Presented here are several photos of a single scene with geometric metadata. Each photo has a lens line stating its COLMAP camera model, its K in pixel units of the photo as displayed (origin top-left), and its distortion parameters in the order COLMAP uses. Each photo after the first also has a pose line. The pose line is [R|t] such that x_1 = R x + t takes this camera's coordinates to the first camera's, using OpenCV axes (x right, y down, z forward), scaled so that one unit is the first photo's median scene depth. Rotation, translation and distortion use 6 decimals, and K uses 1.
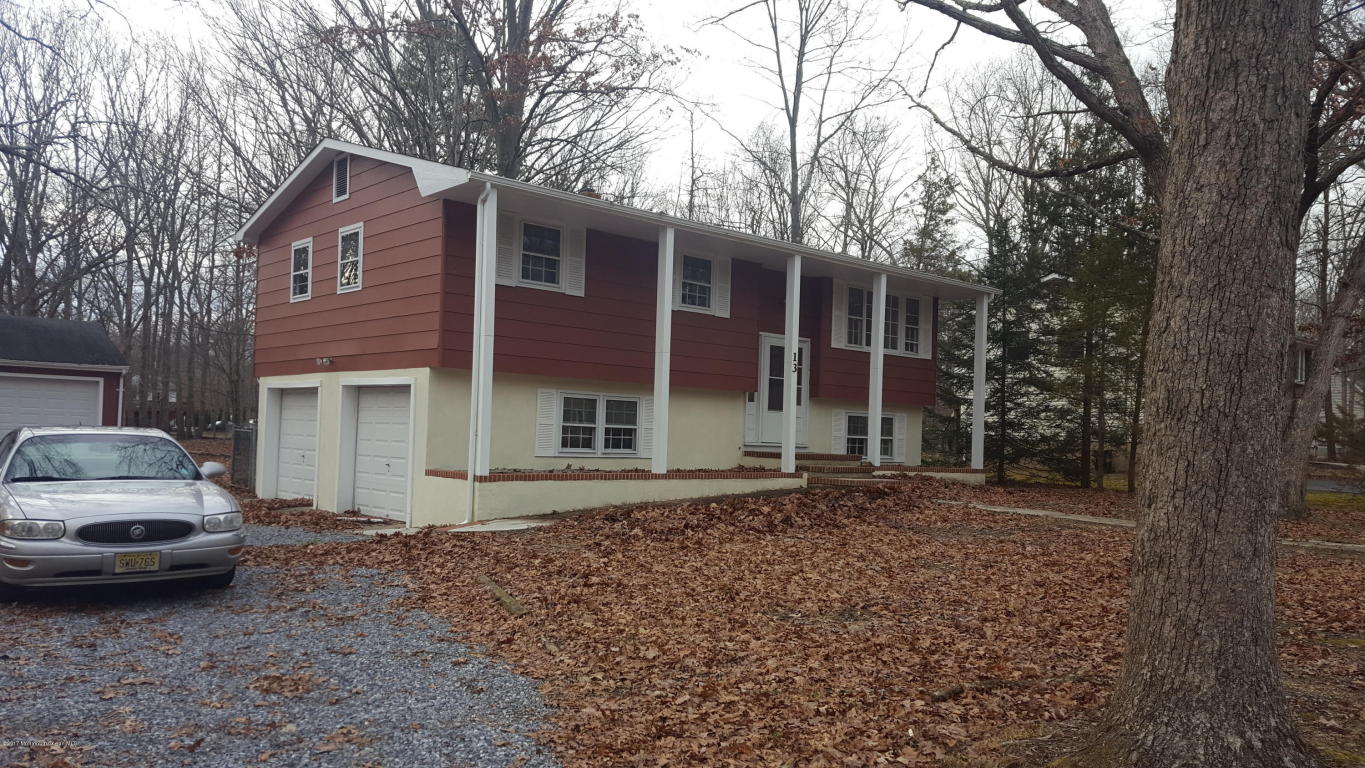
lens RADIAL K [[1015.8, 0, 678.5], [0, 1015.8, 427.8], [0, 0, 1]] dist [0.111113, -0.172638]
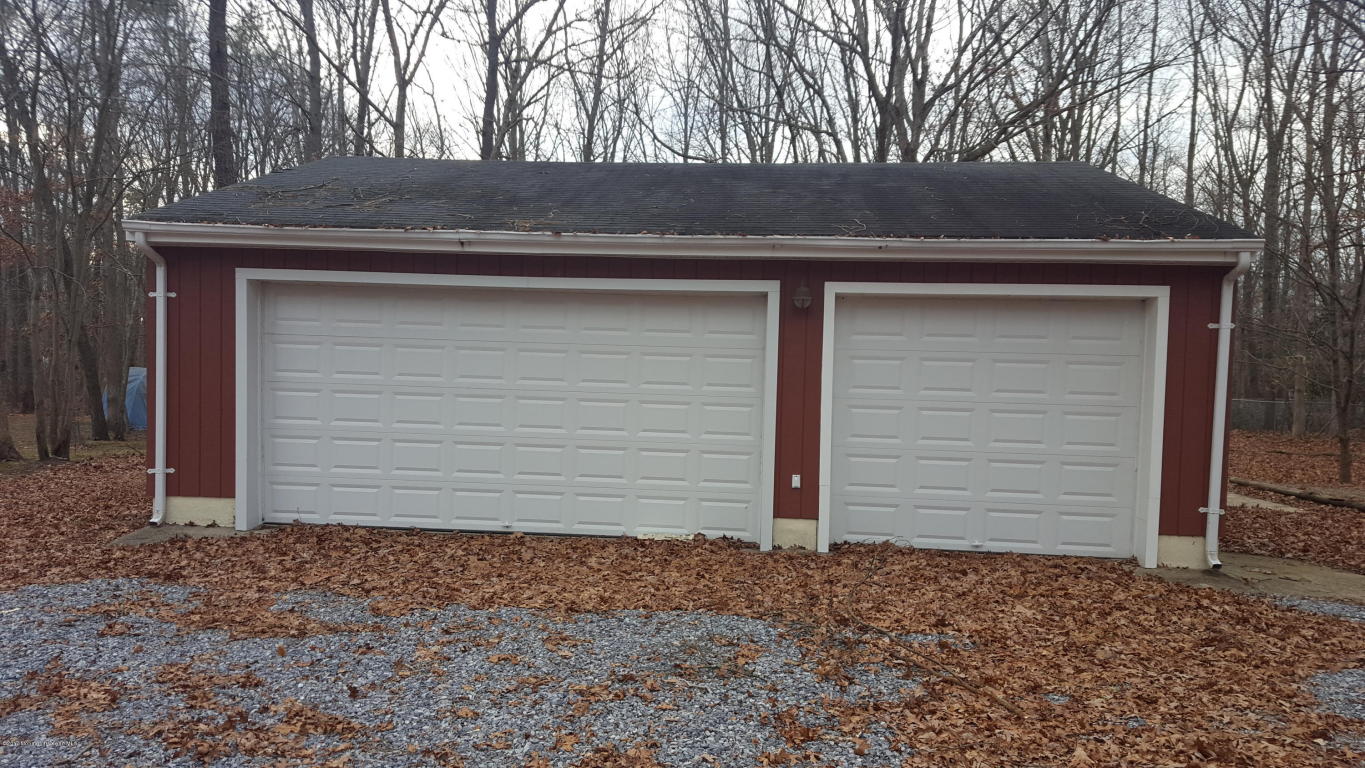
lens RADIAL K [[935.1, 0, 650.5], [0, 935.1, 419.2], [0, 0, 1]] dist [0.088162, -0.118755]
pose [[0.700814, 0.019180, -0.713086, -0.794521], [0.003066, 0.999548, 0.029899, -0.032792], [0.713337, -0.023140, 0.700439, 1.202608]]
